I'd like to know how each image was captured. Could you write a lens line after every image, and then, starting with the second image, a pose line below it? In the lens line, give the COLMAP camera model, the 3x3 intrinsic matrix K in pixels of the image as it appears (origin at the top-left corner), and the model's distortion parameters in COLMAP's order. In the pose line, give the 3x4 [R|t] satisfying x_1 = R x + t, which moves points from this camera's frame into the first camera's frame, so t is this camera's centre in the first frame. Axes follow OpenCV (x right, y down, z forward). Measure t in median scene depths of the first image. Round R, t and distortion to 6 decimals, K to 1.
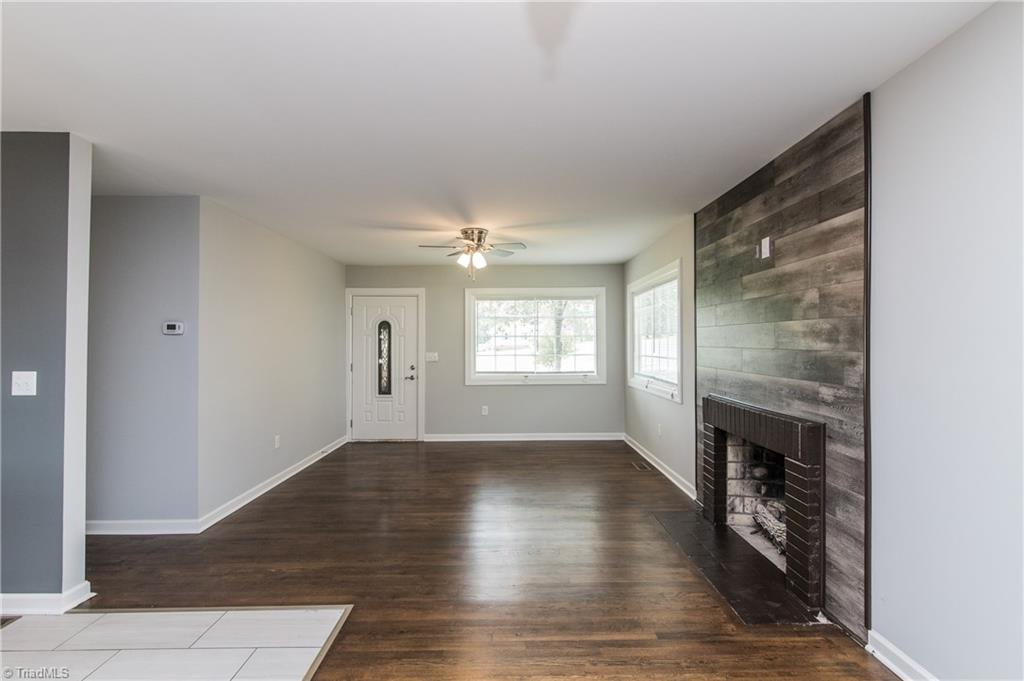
lens RADIAL K [[468.9, 0, 515.1], [0, 468.9, 339.8], [0, 0, 1]] dist [-0.000776, -0.000348]
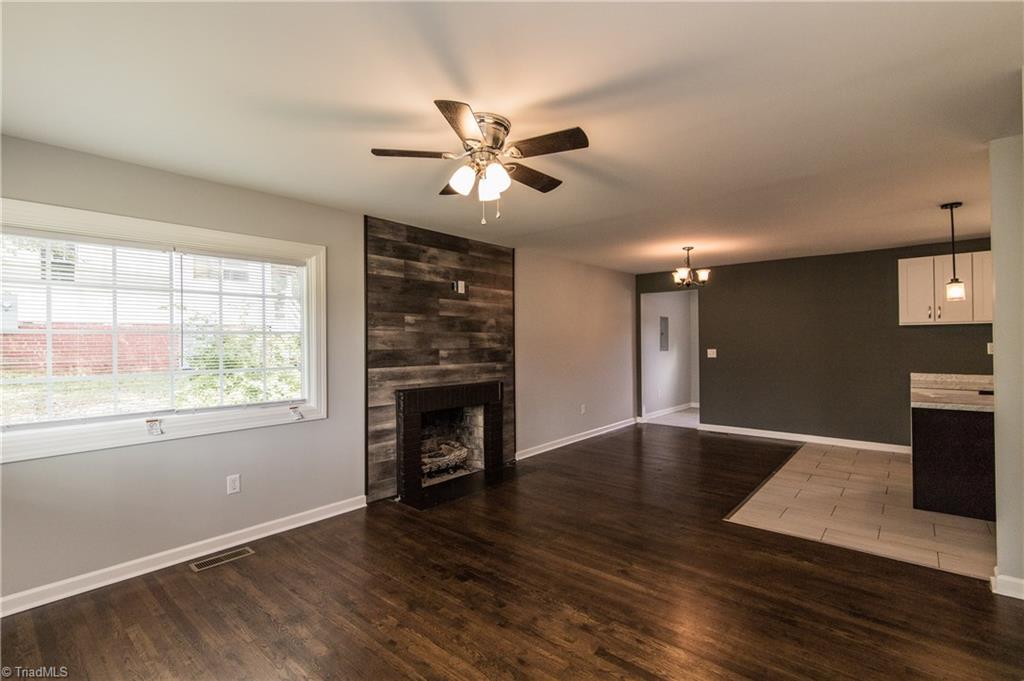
lens RADIAL K [[467.4, 0, 513.1], [0, 467.4, 340.5], [0, 0, 1]] dist [0.000246, -0.000291]
pose [[-0.750520, 0.010784, 0.660760, -0.576861], [0.005852, 0.999936, -0.009673, 0.007482], [-0.660822, -0.003393, -0.750535, 1.770983]]
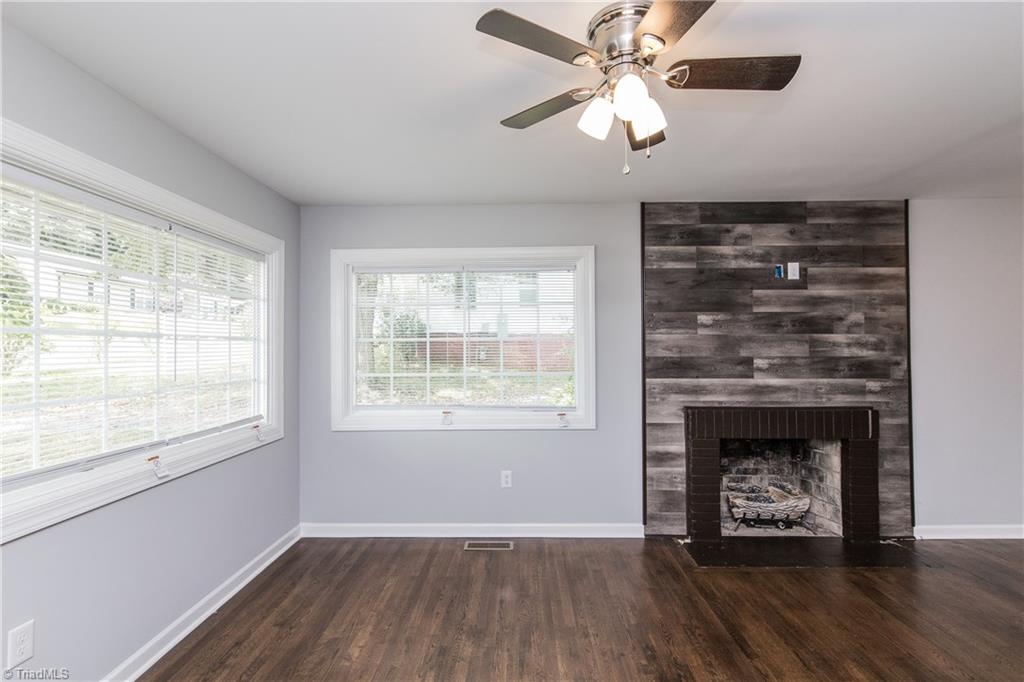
lens RADIAL K [[468.9, 0, 515.1], [0, 468.9, 340.3], [0, 0, 1]] dist [-0.000776, -0.000348]
pose [[0.031272, 0.023076, 0.999244, -0.556117], [-0.001493, 0.999733, -0.023040, 0.005856], [-0.999510, -0.000772, 0.031298, 1.393299]]
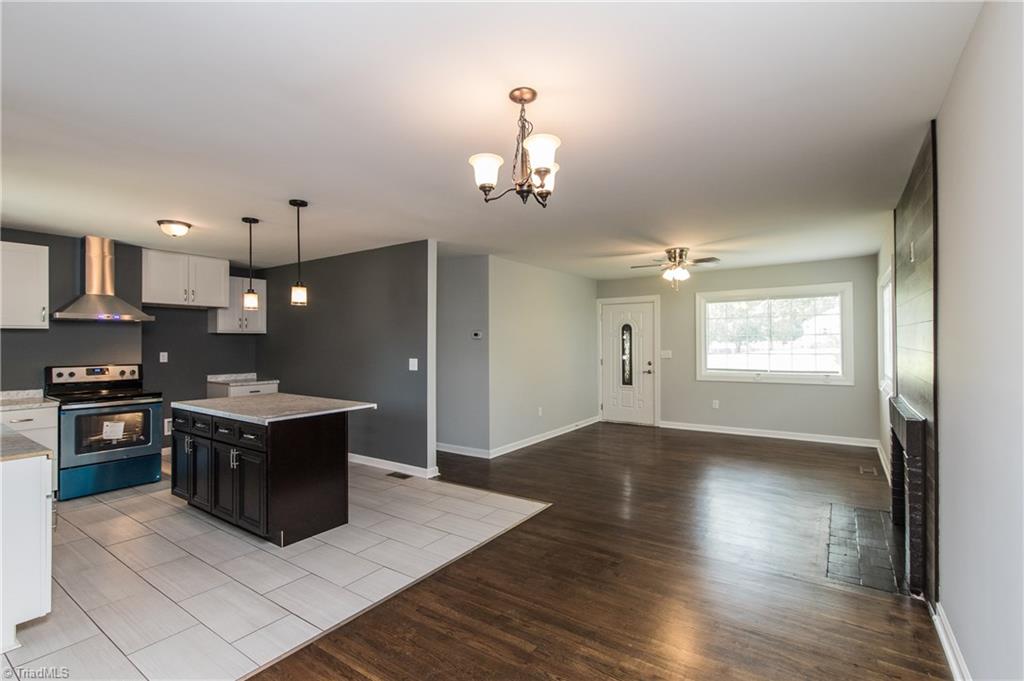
lens RADIAL K [[467.4, 0, 513.1], [0, 467.4, 340.5], [0, 0, 1]] dist [0.000246, -0.000291]
pose [[0.815033, -0.006711, -0.579376, 0.341697], [0.010473, 0.999940, 0.003150, -0.009934], [0.579320, -0.008635, 0.815054, -0.286997]]
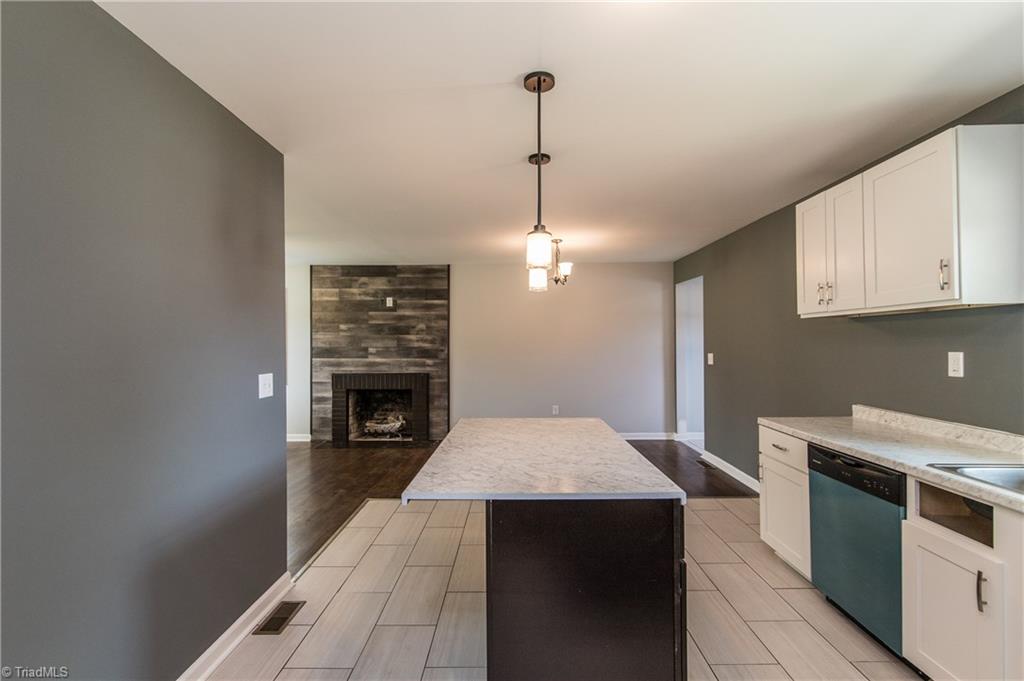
lens RADIAL K [[465.5, 0, 515.0], [0, 465.5, 340.2], [0, 0, 1]] dist [-0.002244, -0.000231]
pose [[0.016803, 0.005460, 0.999844, -1.411258], [-0.002459, 0.999982, -0.005420, -0.001711], [-0.999856, -0.002367, 0.016816, 0.301692]]
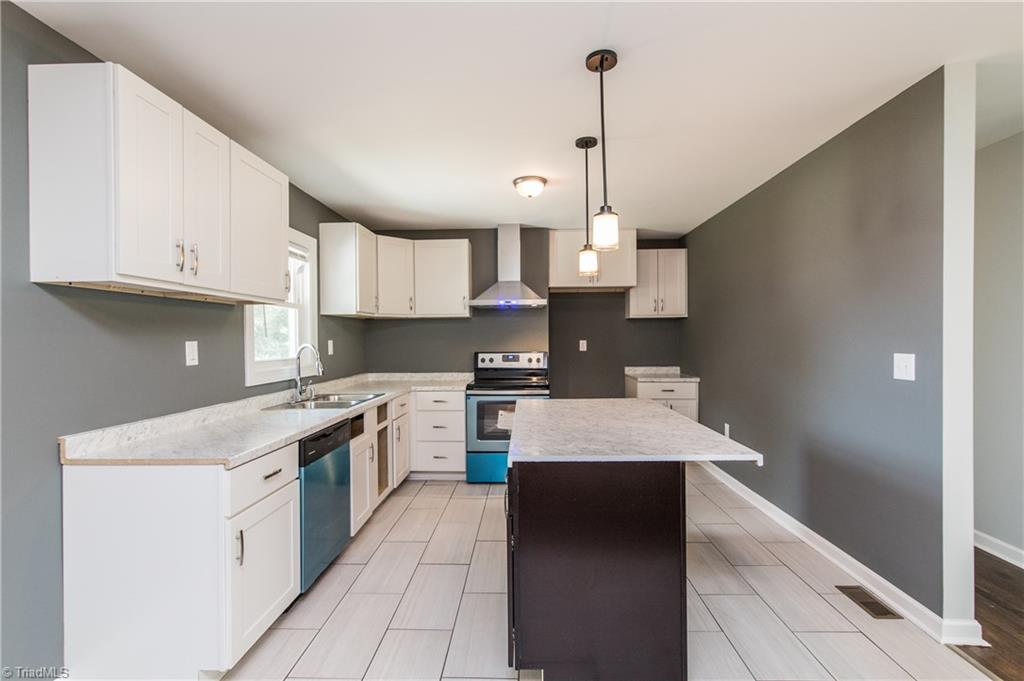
lens RADIAL K [[467.4, 0, 513.1], [0, 467.4, 340.5], [0, 0, 1]] dist [0.000246, -0.000291]
pose [[-0.042026, 0.003355, -0.999111, -0.067632], [0.019678, 0.999803, 0.002530, 0.016568], [0.998923, -0.019554, -0.042083, 0.186214]]
